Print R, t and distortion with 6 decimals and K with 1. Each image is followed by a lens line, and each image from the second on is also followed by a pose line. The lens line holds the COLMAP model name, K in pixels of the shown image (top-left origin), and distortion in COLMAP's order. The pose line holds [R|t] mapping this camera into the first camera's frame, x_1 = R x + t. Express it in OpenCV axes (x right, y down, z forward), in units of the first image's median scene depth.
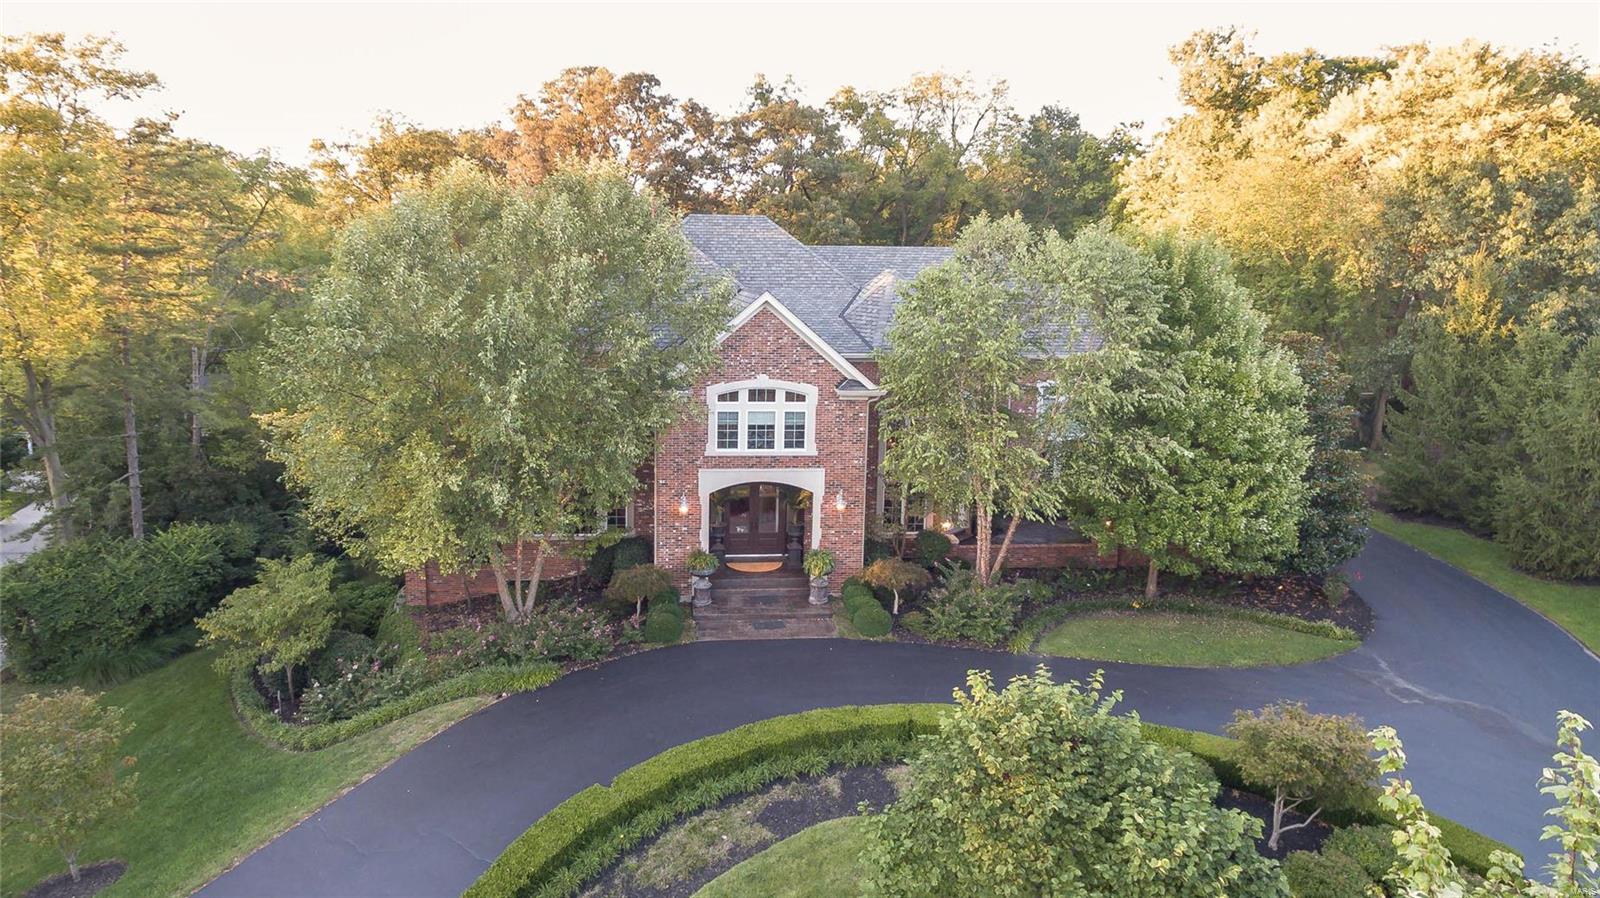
lens RADIAL K [[915.1, 0, 800.0], [0, 915.1, 449.0], [0, 0, 1]] dist [0.001584, 0.000478]
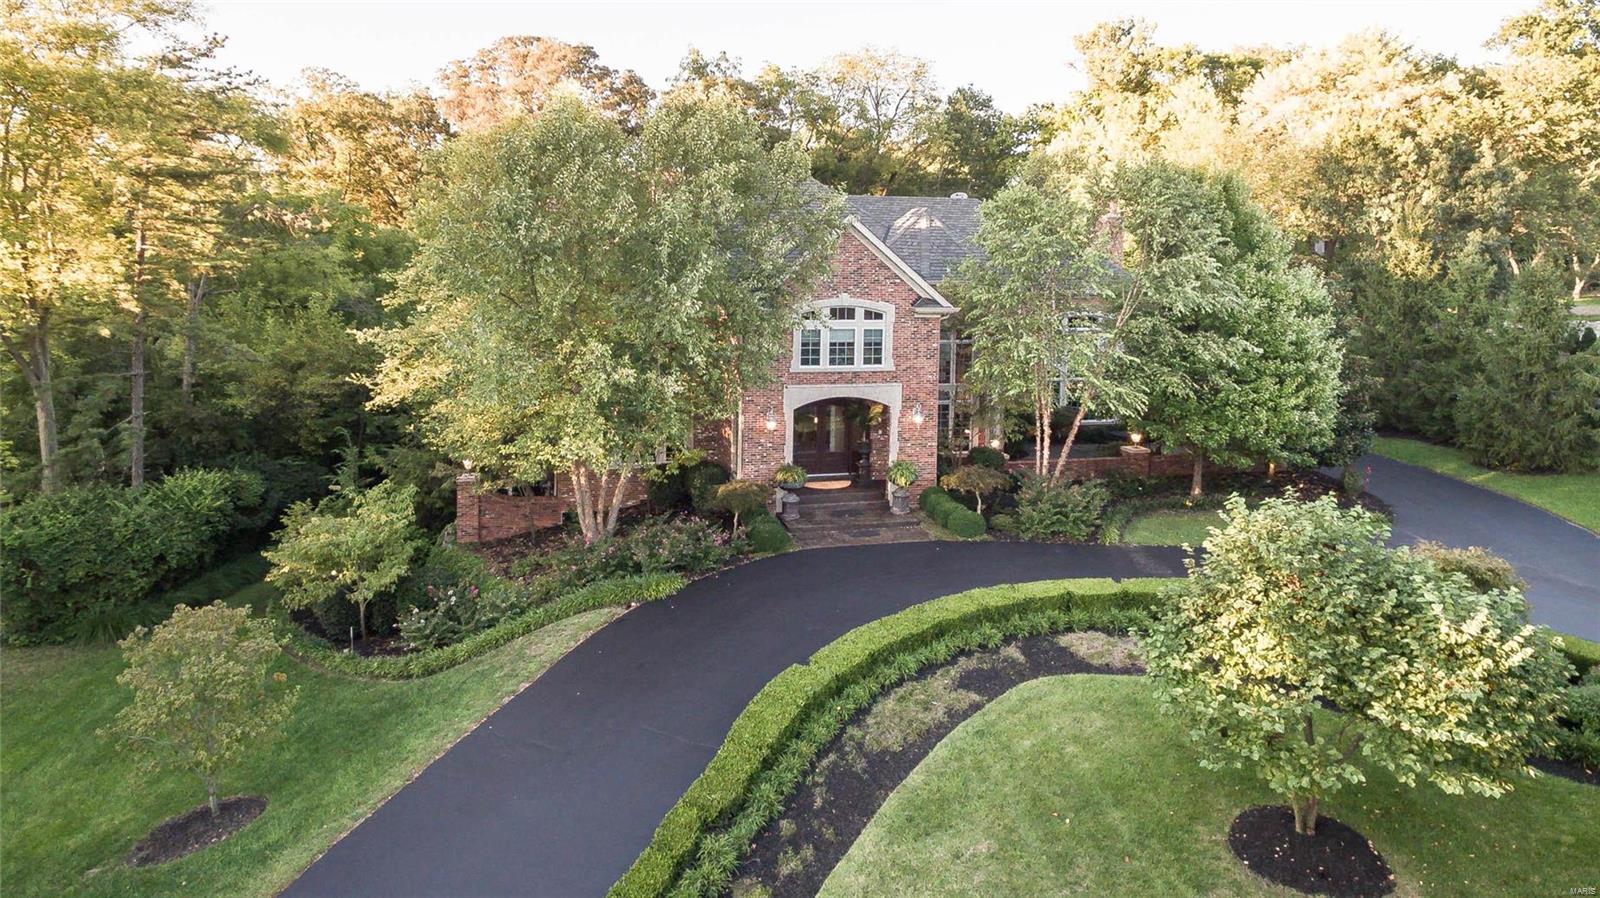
lens RADIAL K [[927.3, 0, 753.2], [0, 927.3, 360.9], [0, 0, 1]] dist [-0.001915, 0.000938]
pose [[0.989719, -0.012020, 0.142522, -0.292418], [0.025766, 0.995144, -0.095002, 0.092491], [-0.140688, 0.097698, 0.985222, -0.023044]]
